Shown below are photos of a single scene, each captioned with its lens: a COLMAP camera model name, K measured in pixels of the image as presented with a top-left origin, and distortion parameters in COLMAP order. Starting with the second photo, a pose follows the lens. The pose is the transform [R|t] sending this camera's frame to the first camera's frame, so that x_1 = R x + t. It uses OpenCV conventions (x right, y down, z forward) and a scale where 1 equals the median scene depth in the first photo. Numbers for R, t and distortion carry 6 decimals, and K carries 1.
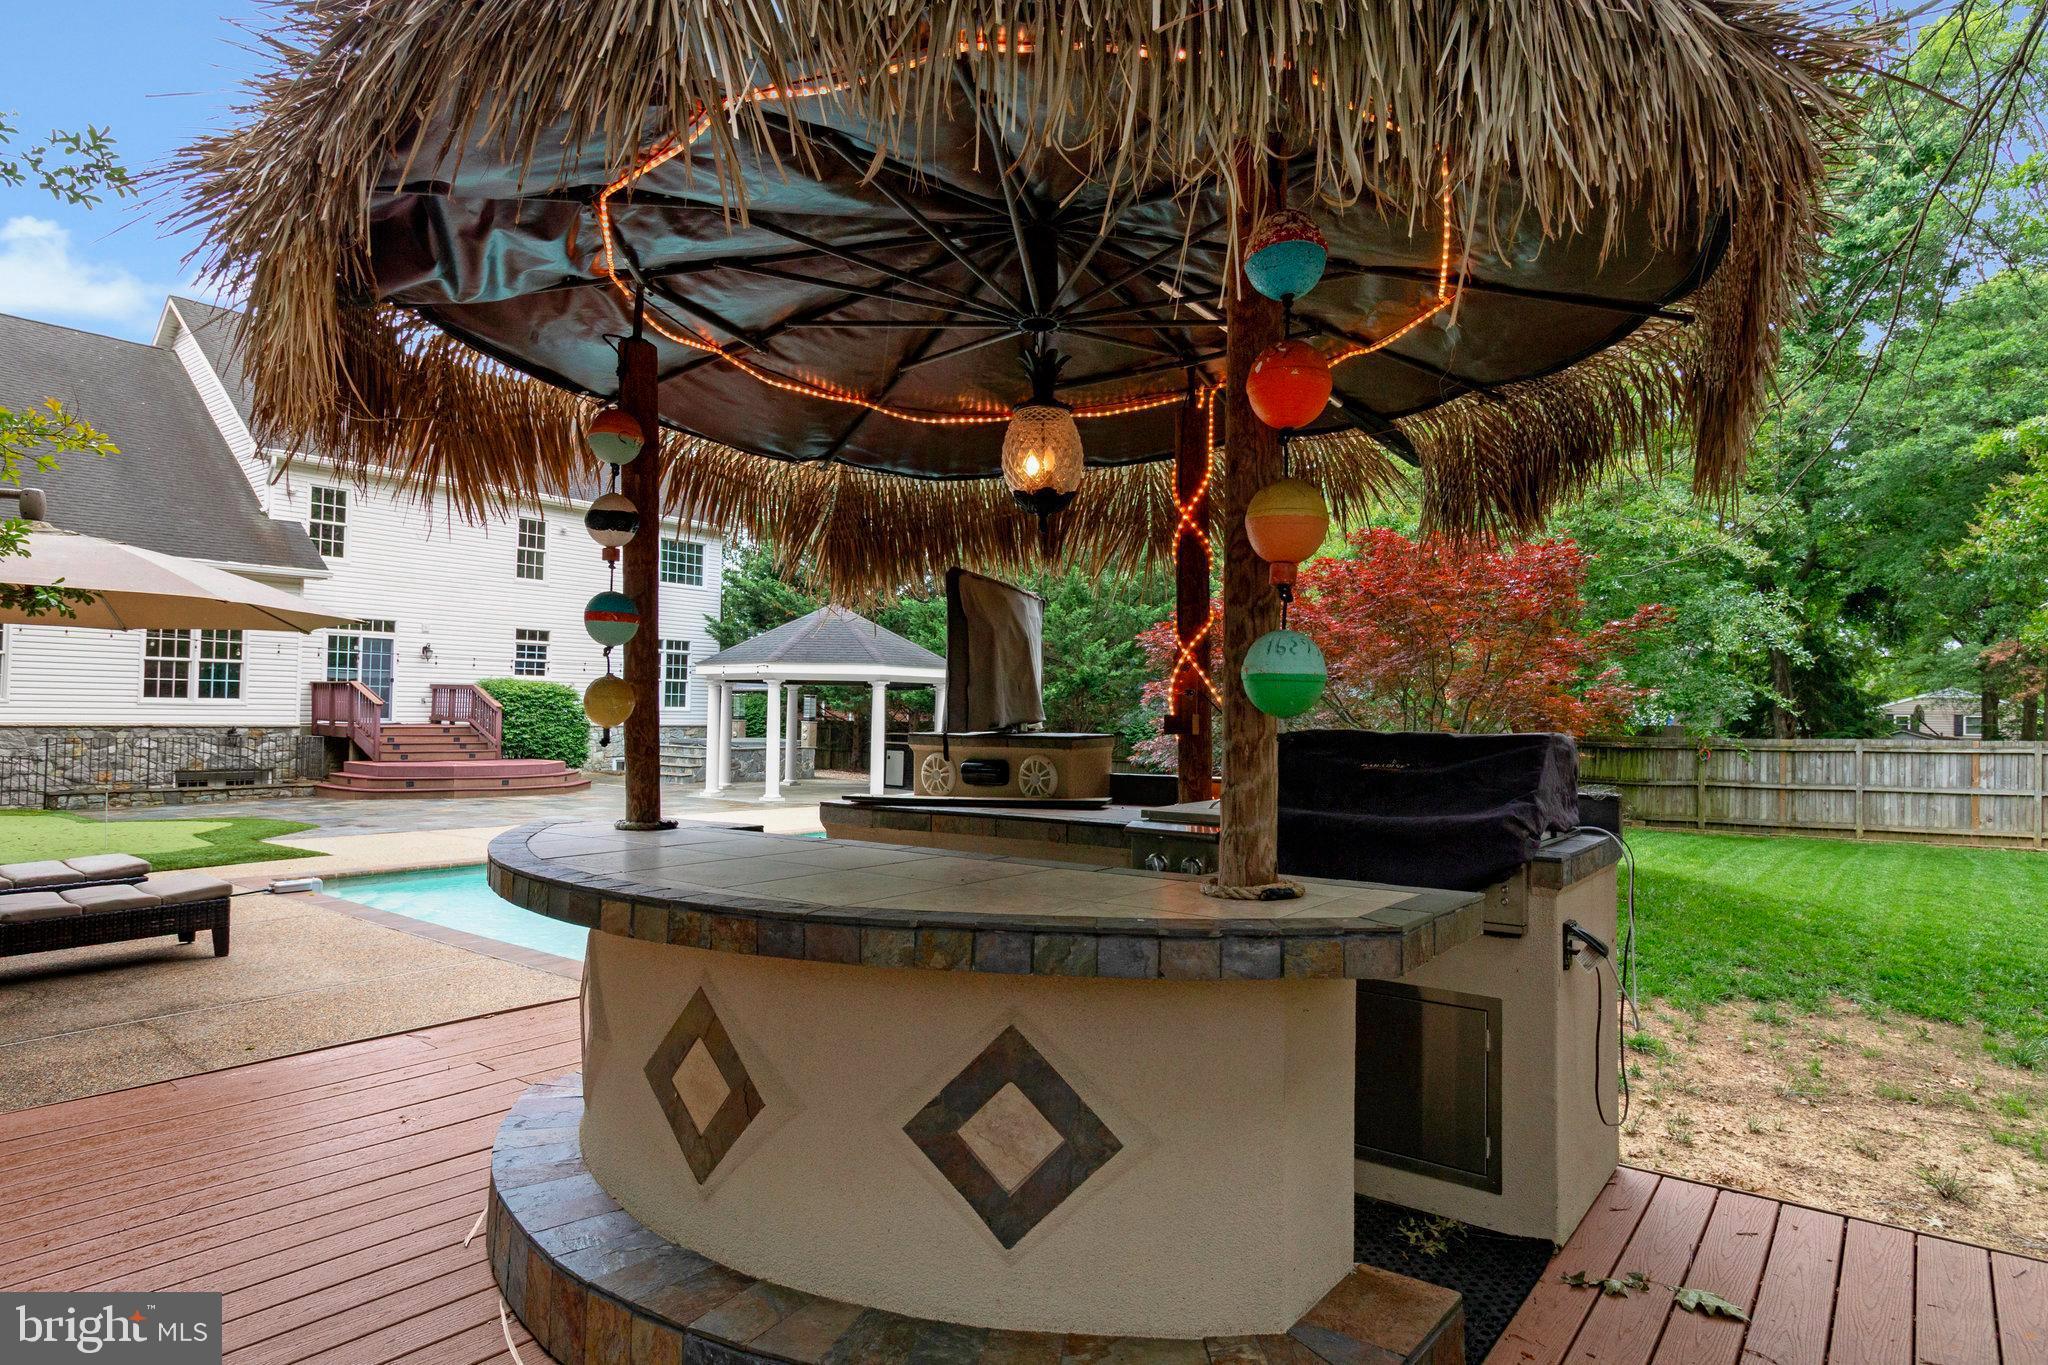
lens RADIAL K [[1119.1, 0, 1024.0], [0, 1119.1, 682.5], [0, 0, 1]] dist [0.000791, 0.000122]
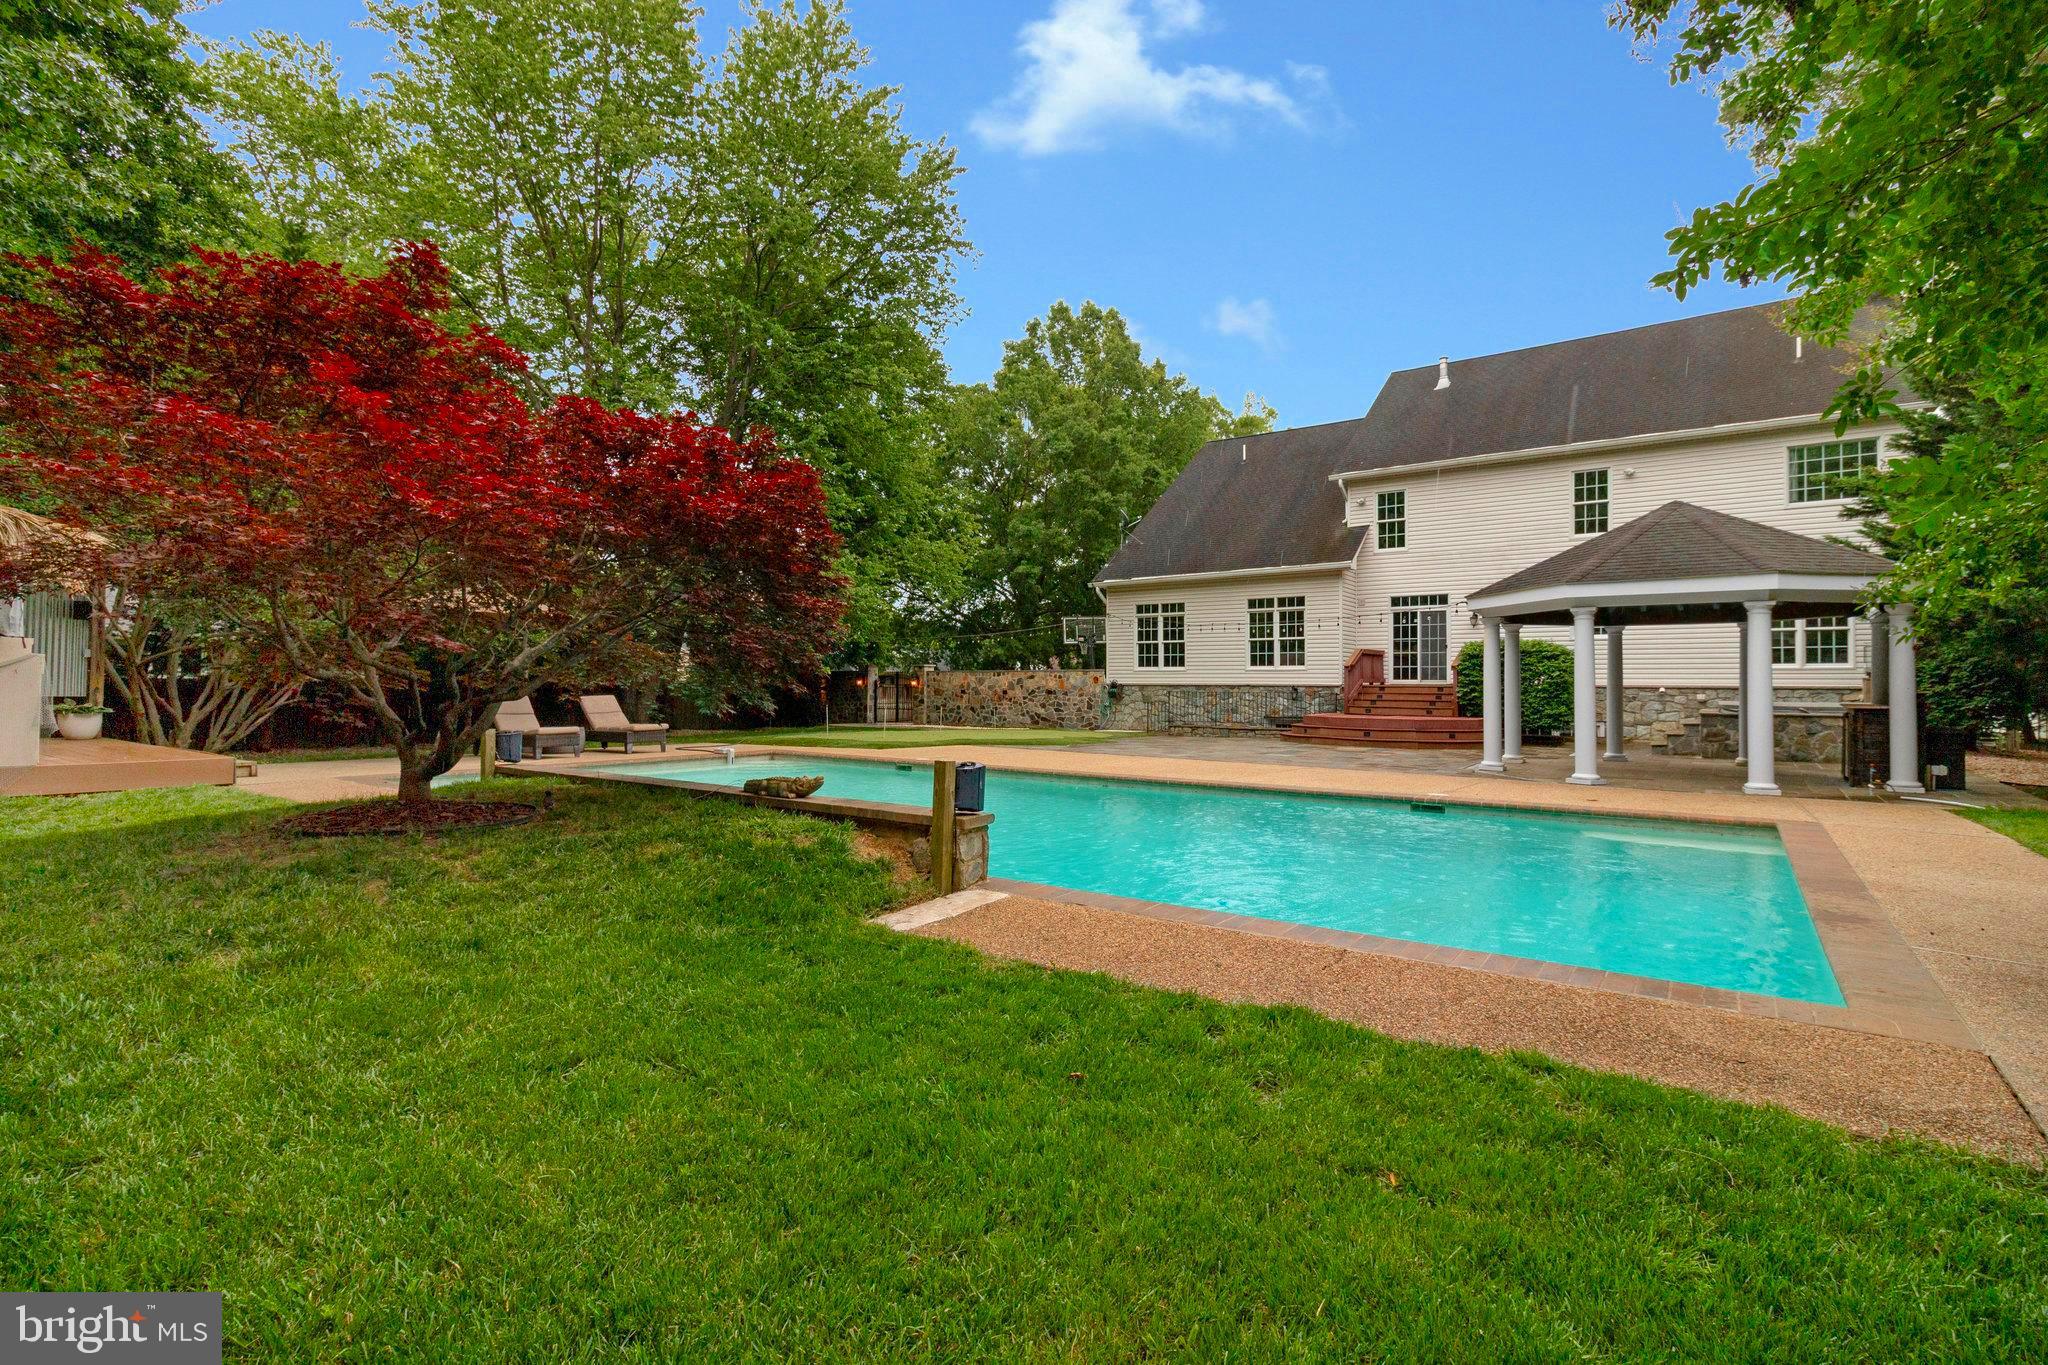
lens RADIAL K [[922.7, 0, 1024.0], [0, 922.7, 682.5], [0, 0, 1]] dist [-0.000416, -0.000033]
pose [[0.027703, -0.002225, -0.999614, 0.426741], [0.033107, 0.999451, -0.001307, 0.025509], [0.999068, -0.033058, 0.027762, 0.638179]]
